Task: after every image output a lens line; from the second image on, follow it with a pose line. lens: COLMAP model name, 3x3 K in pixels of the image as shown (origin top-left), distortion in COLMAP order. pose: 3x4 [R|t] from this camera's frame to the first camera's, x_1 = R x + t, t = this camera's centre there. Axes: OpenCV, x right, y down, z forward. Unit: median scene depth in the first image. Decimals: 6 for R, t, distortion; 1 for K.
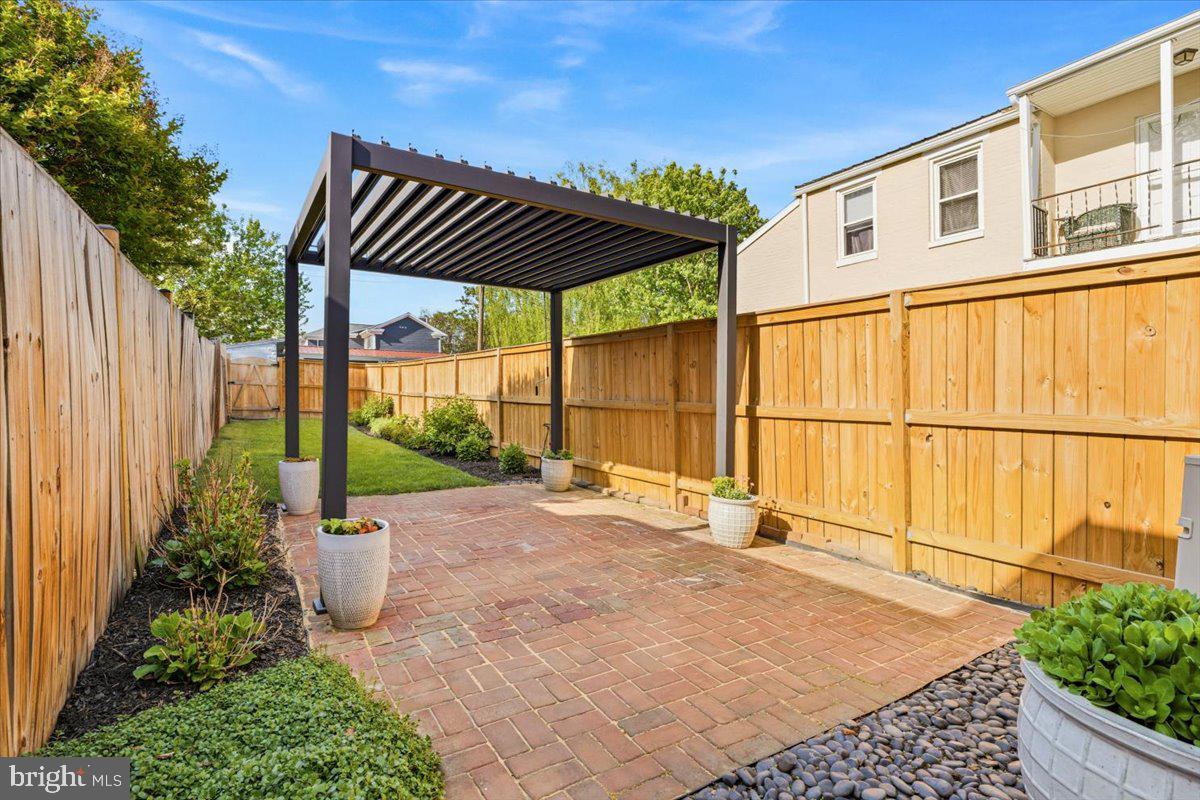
lens RADIAL K [[557.4, 0, 600.0], [0, 557.4, 400.0], [0, 0, 1]] dist [-0.005188, -0.000314]
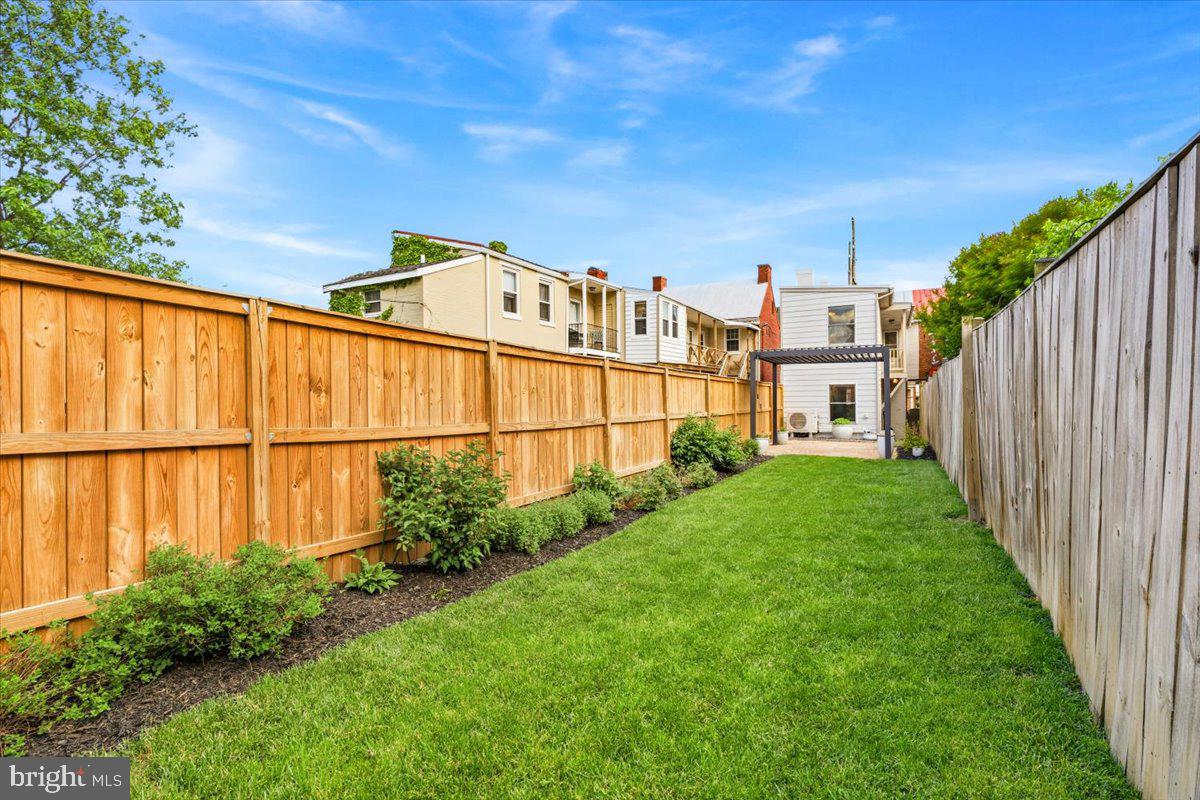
lens RADIAL K [[557.4, 0, 600.0], [0, 557.4, 400.0], [0, 0, 1]] dist [-0.005188, -0.000314]
pose [[-0.477595, -0.002022, 0.878578, -1.048913], [0.003750, 0.999984, 0.004340, -0.045912], [-0.878572, 0.005367, -0.477580, 1.660164]]
